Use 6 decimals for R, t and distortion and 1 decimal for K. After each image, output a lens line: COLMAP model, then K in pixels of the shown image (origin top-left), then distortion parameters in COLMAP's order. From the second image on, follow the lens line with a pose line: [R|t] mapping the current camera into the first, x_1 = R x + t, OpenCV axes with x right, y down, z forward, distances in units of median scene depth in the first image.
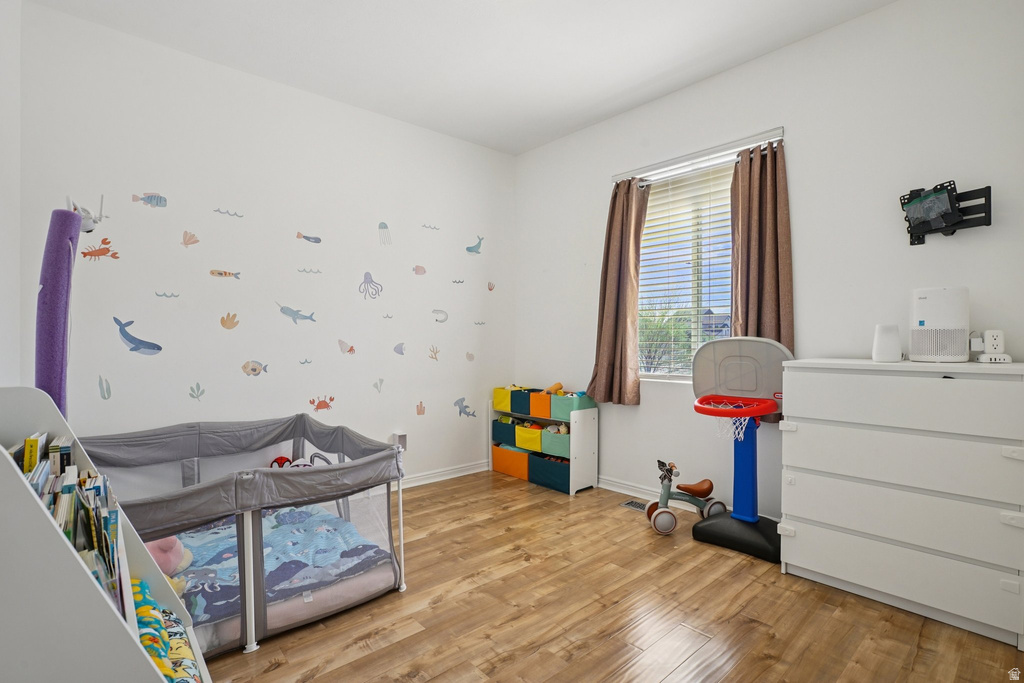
lens RADIAL K [[511.2, 0, 512.0], [0, 511.2, 341.5], [0, 0, 1]] dist [0.000822, 0.000107]
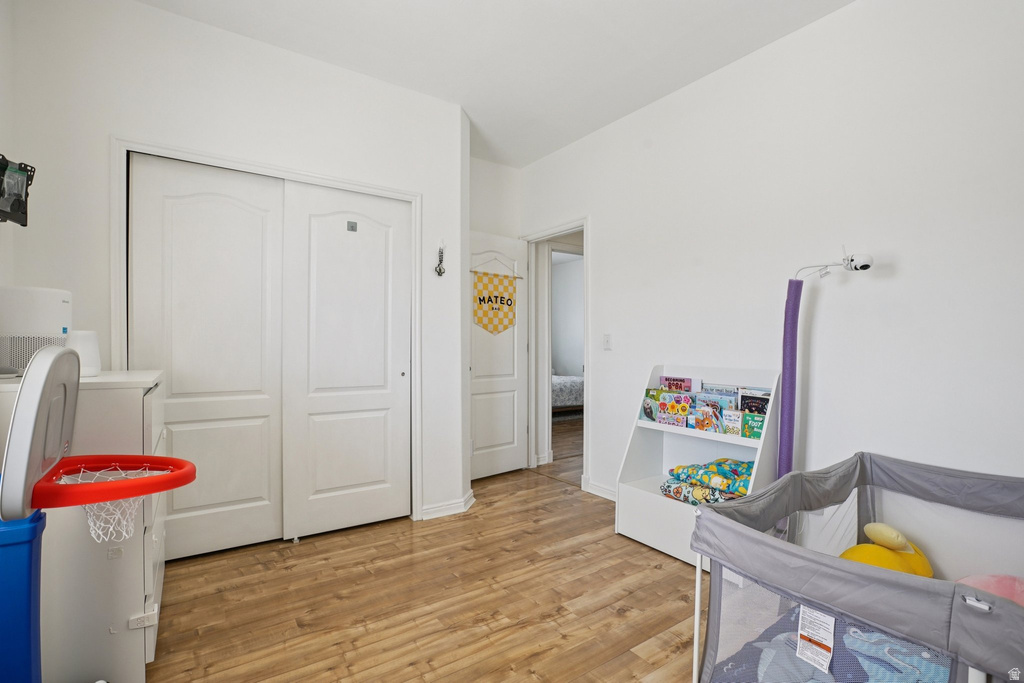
lens RADIAL K [[477.8, 0, 512.0], [0, 477.8, 341.5], [0, 0, 1]] dist [-0.001294, -0.000190]
pose [[-0.992920, -0.000601, 0.118784, -0.058038], [-0.001088, 0.999991, -0.004030, -0.016949], [-0.118781, -0.004131, -0.992912, 2.015541]]
